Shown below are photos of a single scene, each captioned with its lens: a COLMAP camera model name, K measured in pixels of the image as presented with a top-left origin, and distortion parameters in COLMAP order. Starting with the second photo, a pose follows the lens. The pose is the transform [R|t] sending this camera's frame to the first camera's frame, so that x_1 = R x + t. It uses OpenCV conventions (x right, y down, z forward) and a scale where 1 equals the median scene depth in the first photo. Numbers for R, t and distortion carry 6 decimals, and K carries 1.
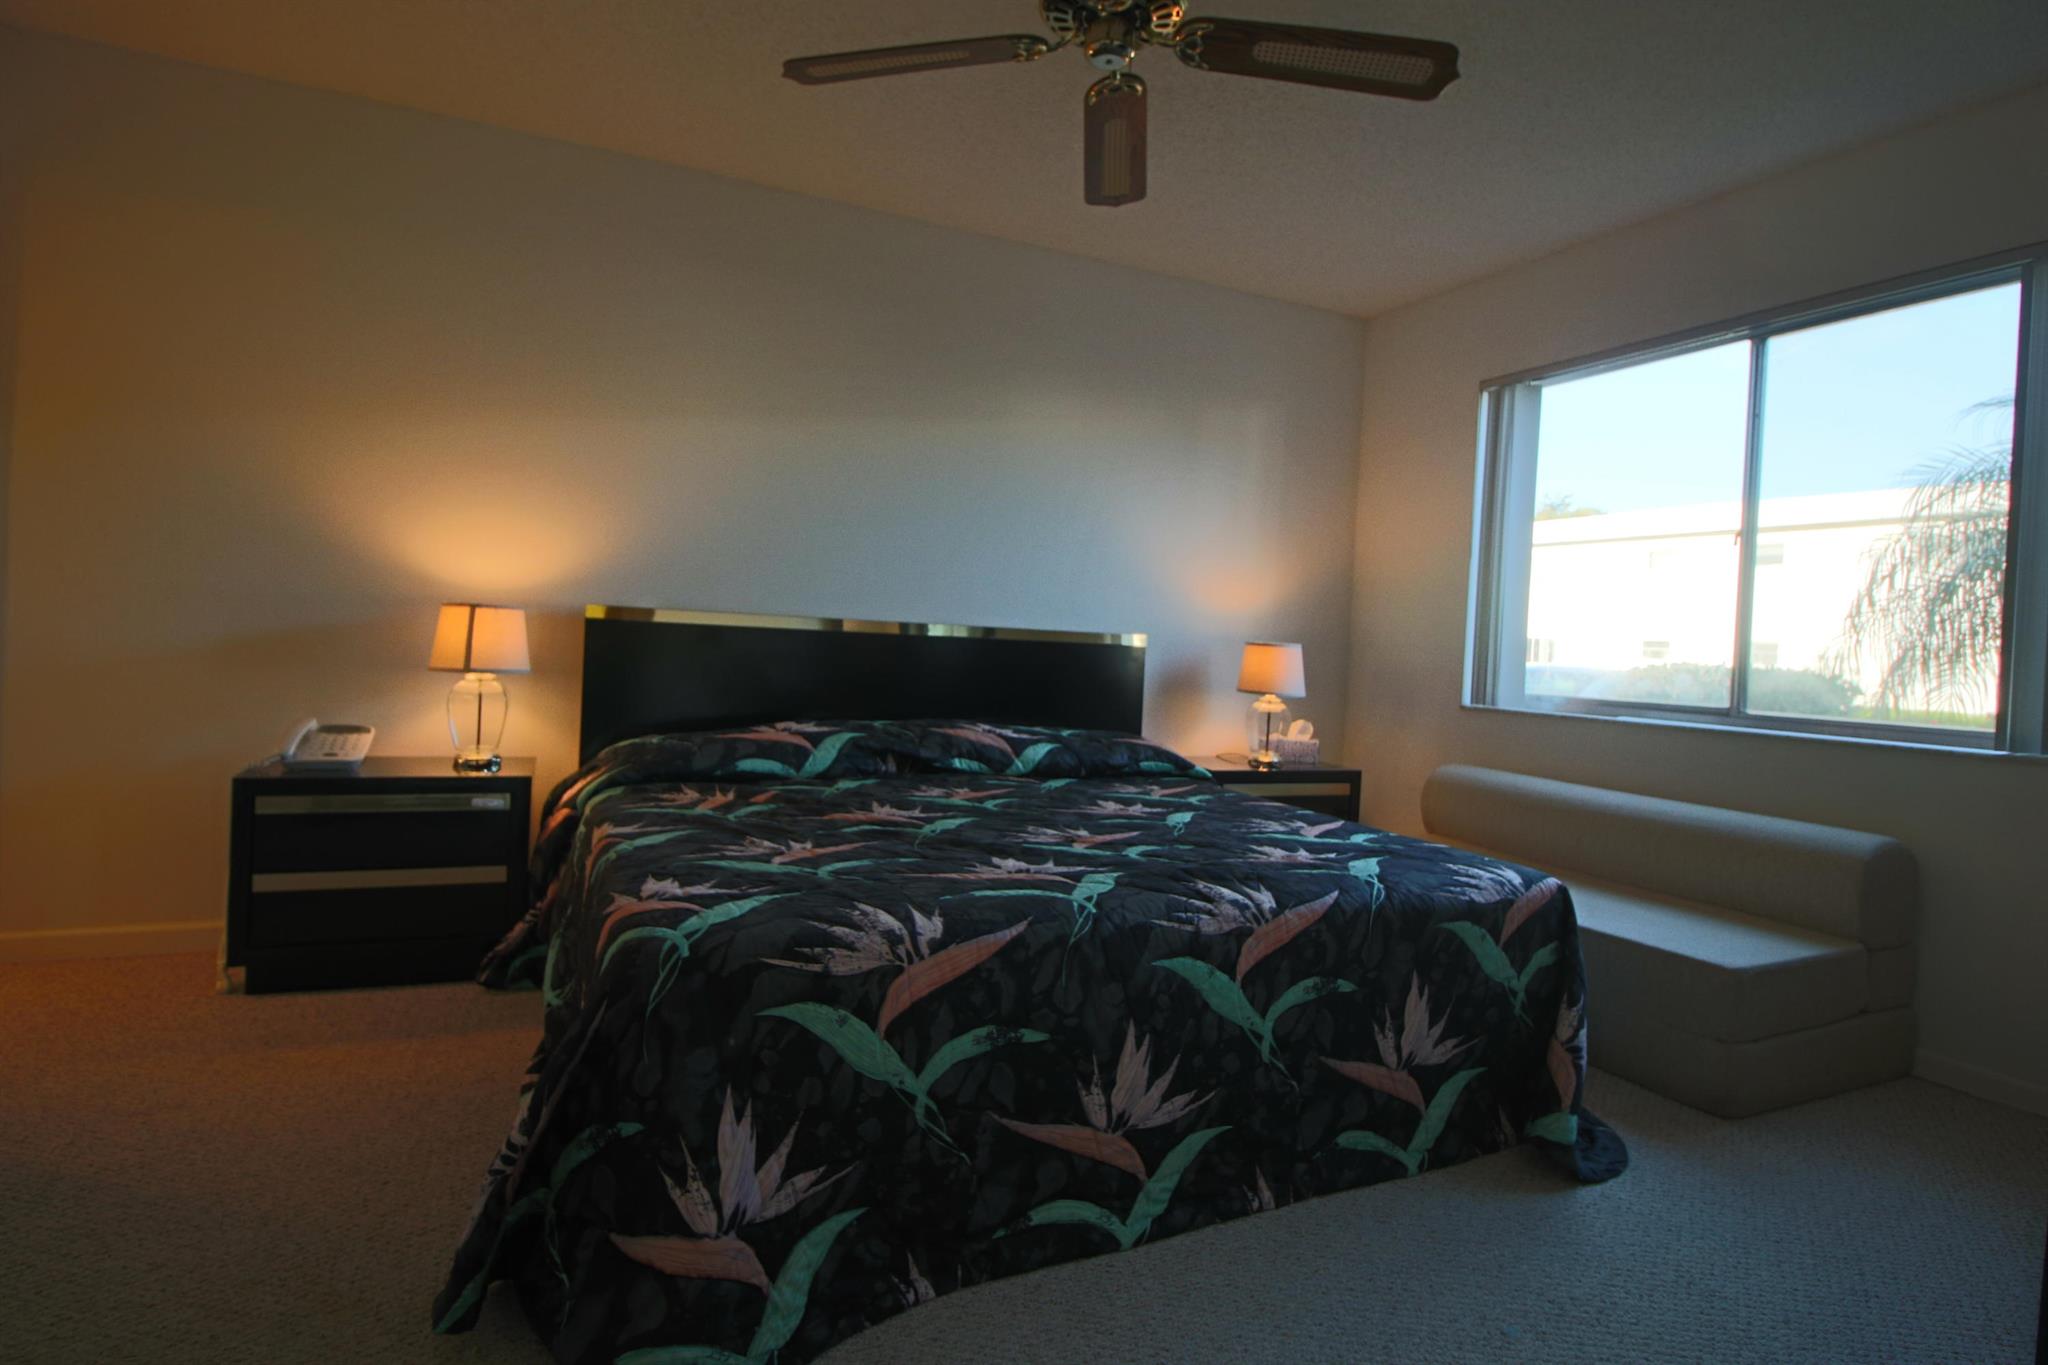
lens RADIAL K [[1035.9, 0, 1016.6], [0, 1035.9, 663.9], [0, 0, 1]] dist [-0.015207, -0.000772]
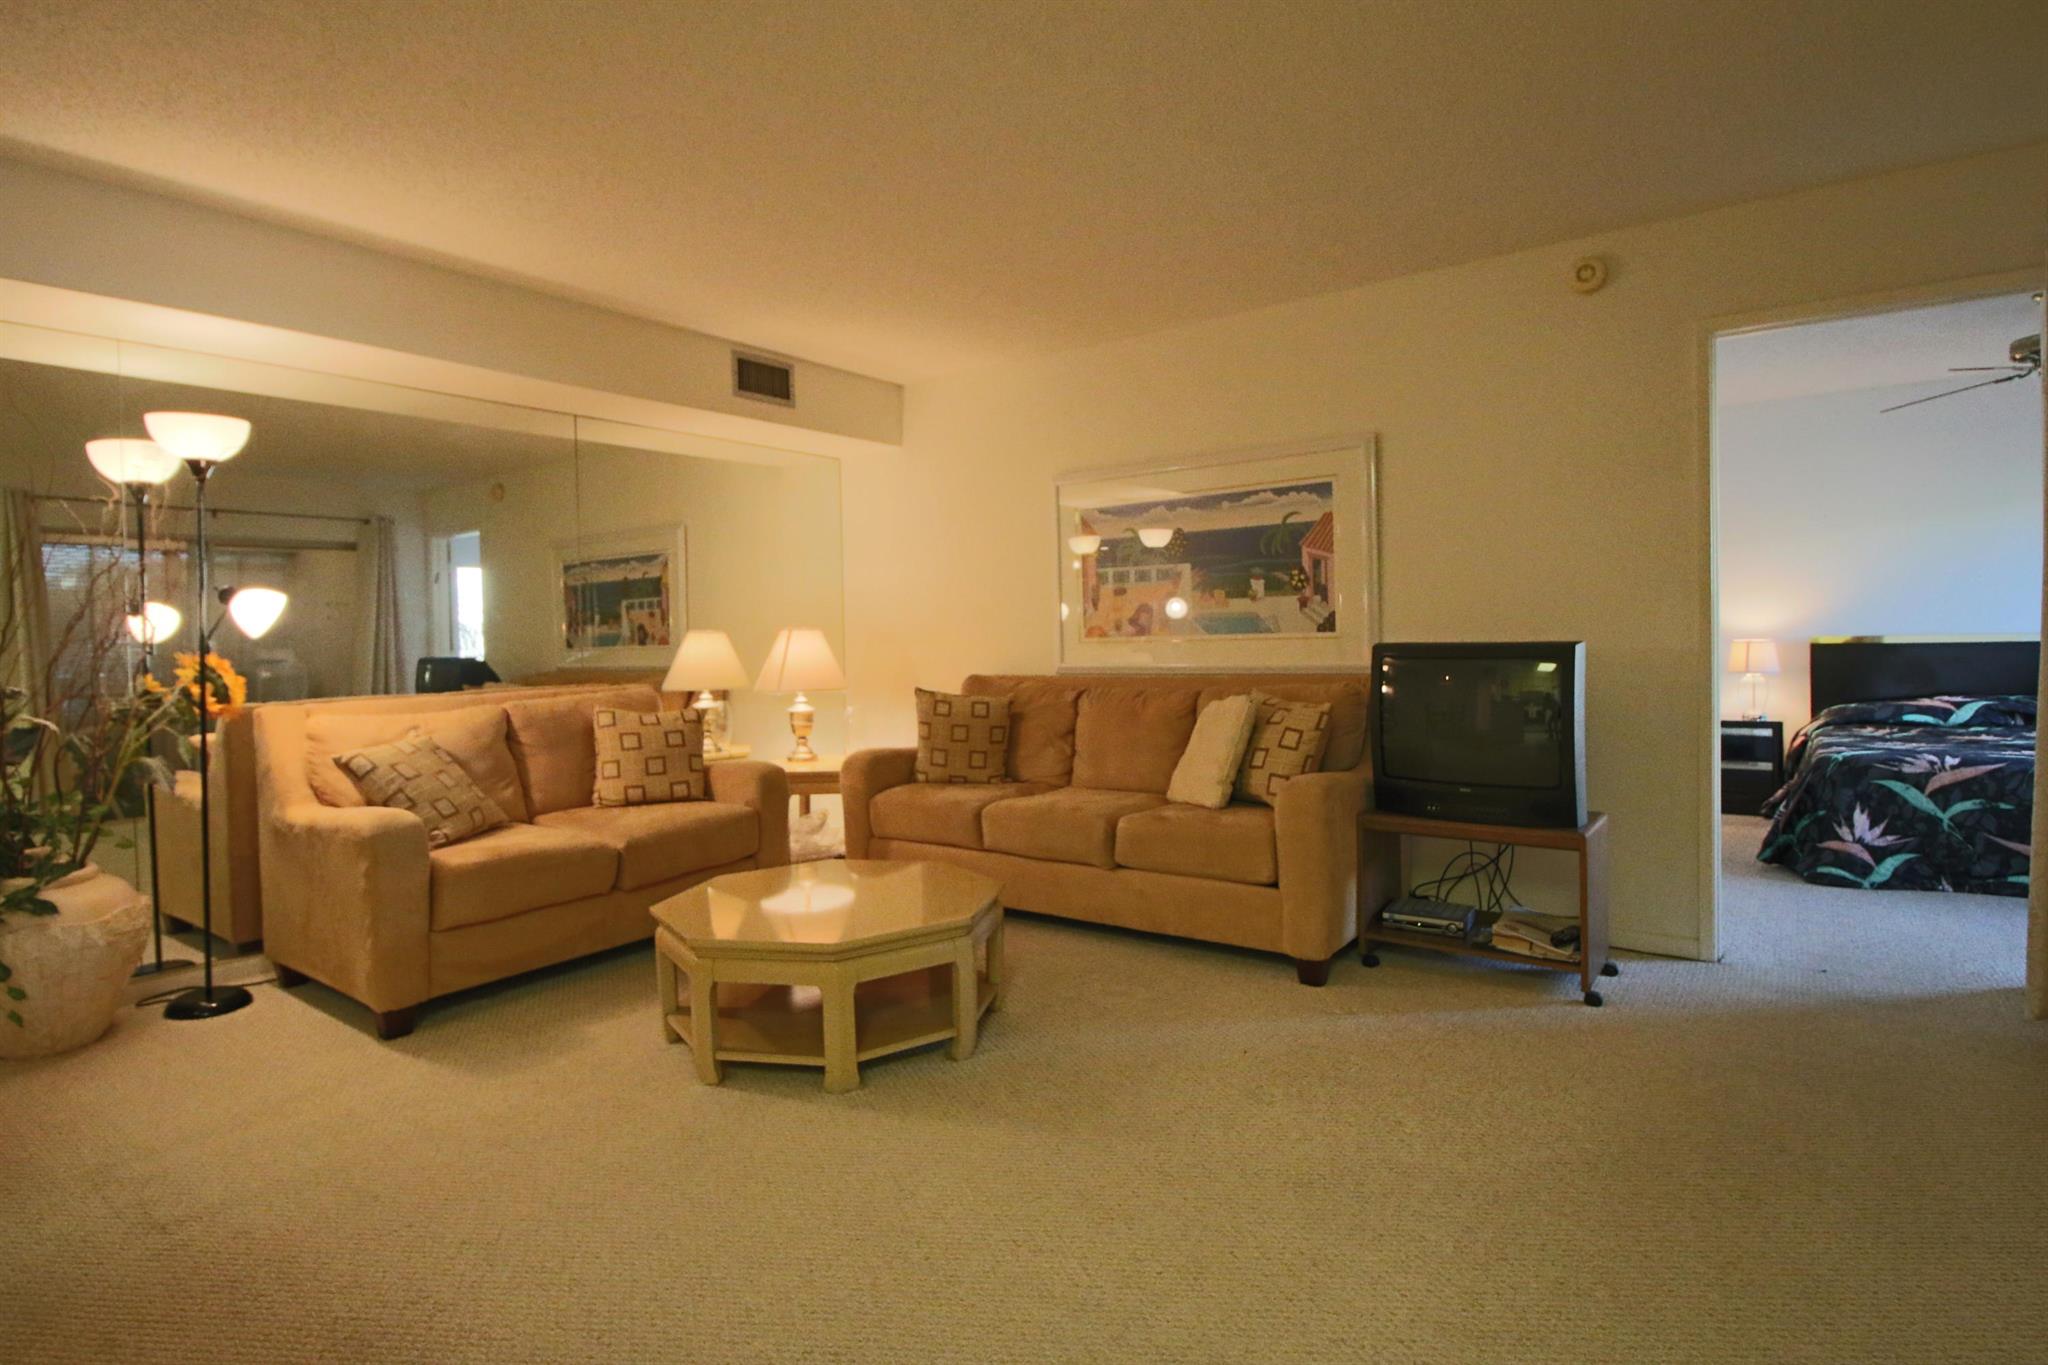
lens RADIAL K [[1035.9, 0, 1016.6], [0, 1035.9, 663.9], [0, 0, 1]] dist [-0.015207, -0.000772]
pose [[0.471693, -0.039424, -0.880881, 1.124710], [0.027809, 0.999168, -0.029827, 0.017325], [0.881324, -0.010428, 0.472396, -2.395432]]
